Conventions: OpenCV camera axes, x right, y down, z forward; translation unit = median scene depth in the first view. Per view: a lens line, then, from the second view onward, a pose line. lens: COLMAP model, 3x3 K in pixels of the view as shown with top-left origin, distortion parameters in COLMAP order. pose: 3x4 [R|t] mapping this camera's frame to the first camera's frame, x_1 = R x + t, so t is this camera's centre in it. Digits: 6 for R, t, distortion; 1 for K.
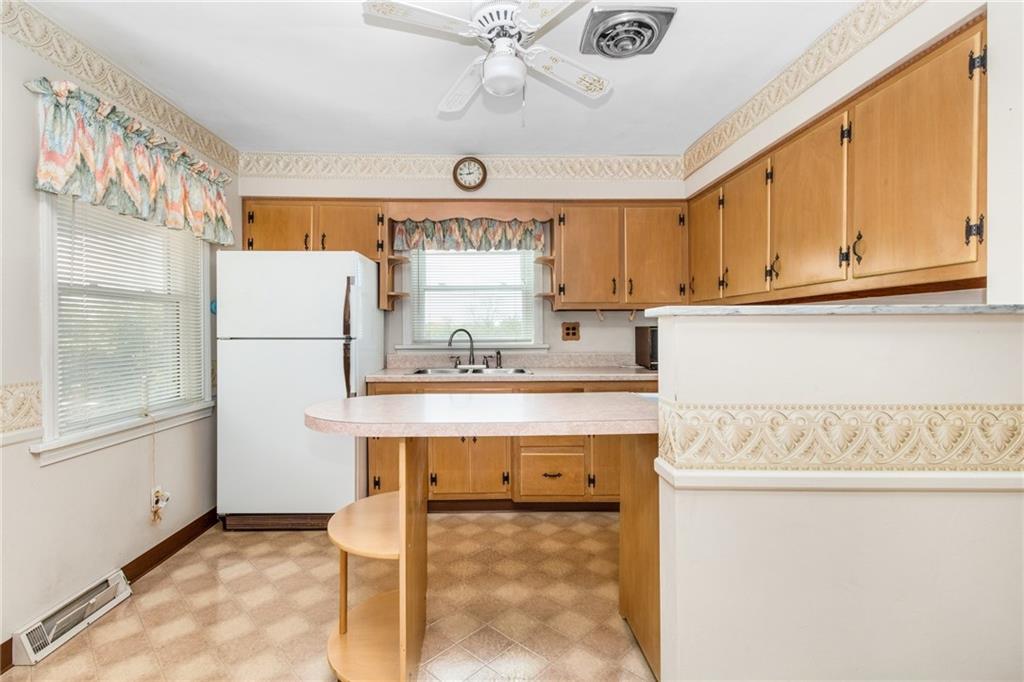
lens RADIAL K [[469.9, 0, 503.7], [0, 469.9, 339.7], [0, 0, 1]] dist [0.005310, 0.000205]
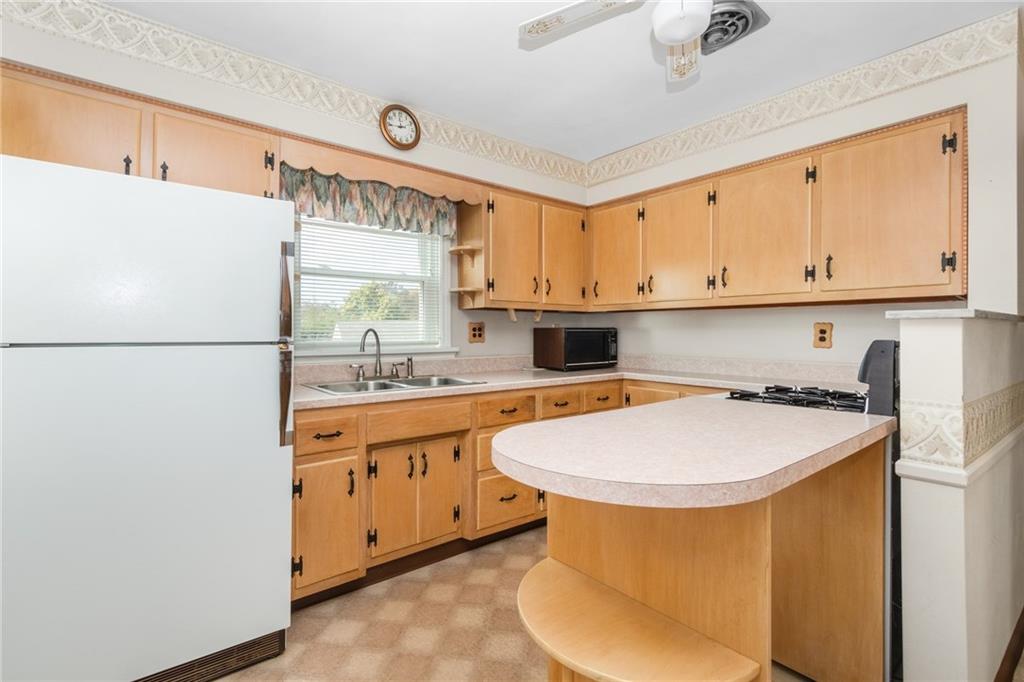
lens RADIAL K [[469.9, 0, 509.6], [0, 469.9, 334.9], [0, 0, 1]] dist [0.005310, 0.000205]
pose [[0.804800, 0.001664, 0.593543, -0.372704], [0.005796, 0.999926, -0.010662, -0.003452], [-0.593517, 0.012020, 0.804731, 0.269357]]
